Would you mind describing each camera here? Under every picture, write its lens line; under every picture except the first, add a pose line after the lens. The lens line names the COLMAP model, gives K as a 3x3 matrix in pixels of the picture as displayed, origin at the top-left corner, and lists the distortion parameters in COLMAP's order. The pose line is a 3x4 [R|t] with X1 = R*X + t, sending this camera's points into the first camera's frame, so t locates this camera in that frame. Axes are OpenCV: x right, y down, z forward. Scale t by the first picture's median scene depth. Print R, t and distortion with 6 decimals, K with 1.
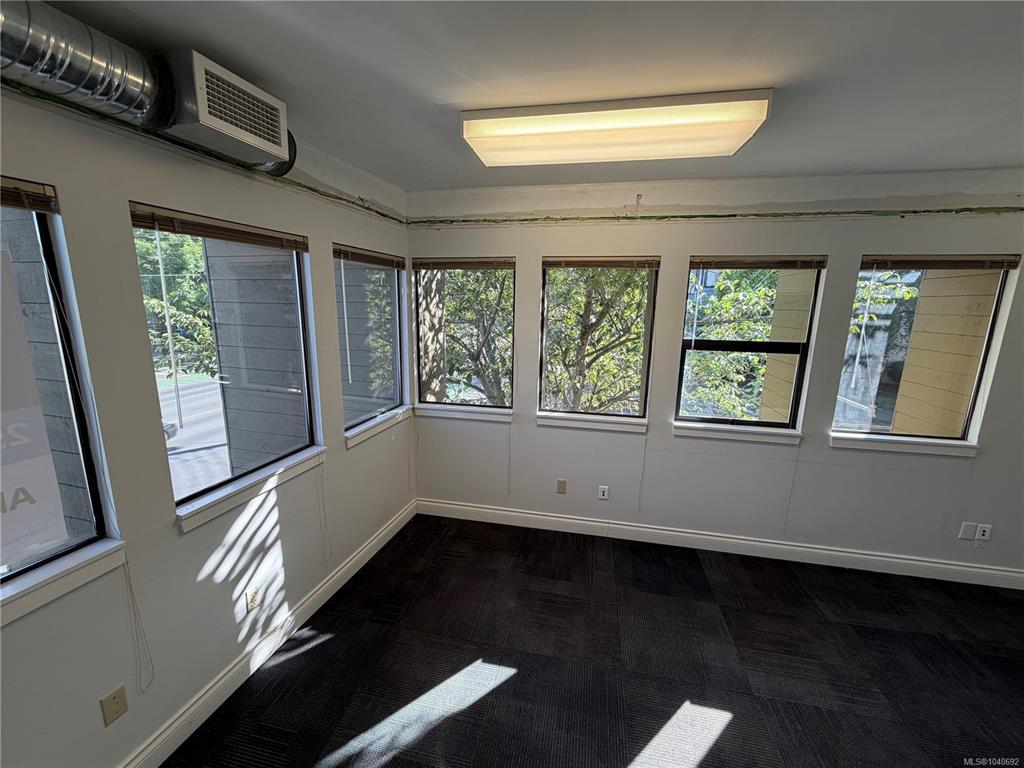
lens RADIAL K [[411.4, 0, 511.6], [0, 411.4, 377.0], [0, 0, 1]] dist [-0.000291, 0.000369]
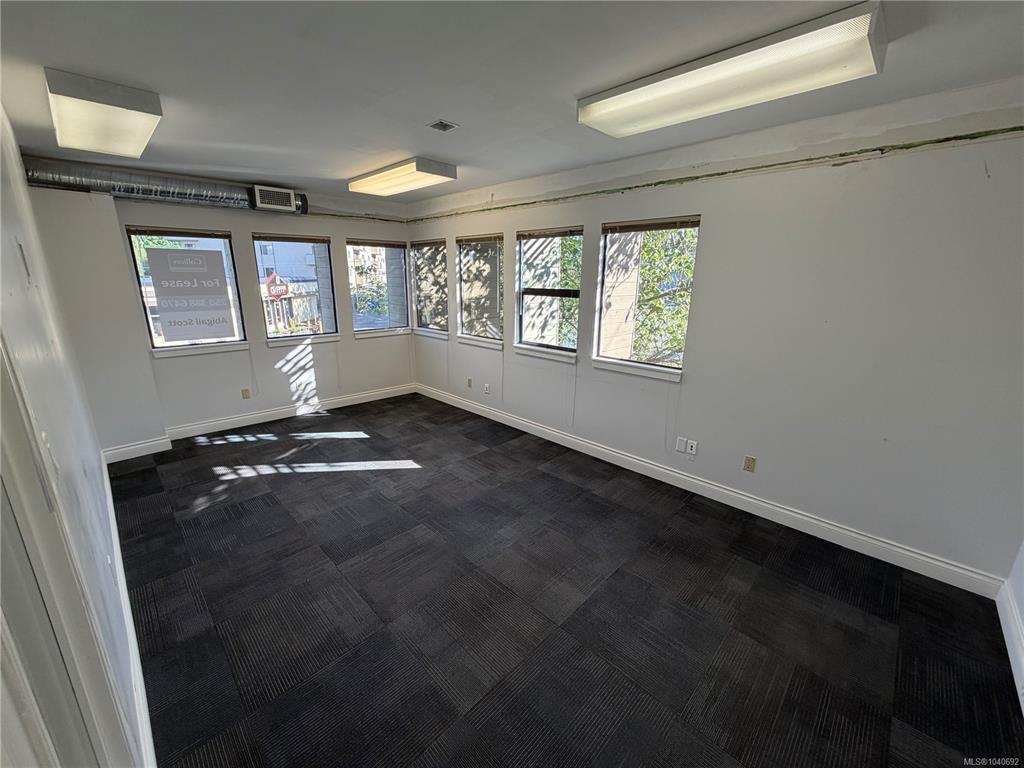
lens RADIAL K [[411.4, 0, 510.2], [0, 411.4, 378.7], [0, 0, 1]] dist [-0.000291, 0.000369]
pose [[0.837464, 0.122076, -0.532683, 1.318532], [-0.088699, 0.992170, 0.087928, 0.115714], [0.539246, -0.026389, 0.841735, -0.311955]]
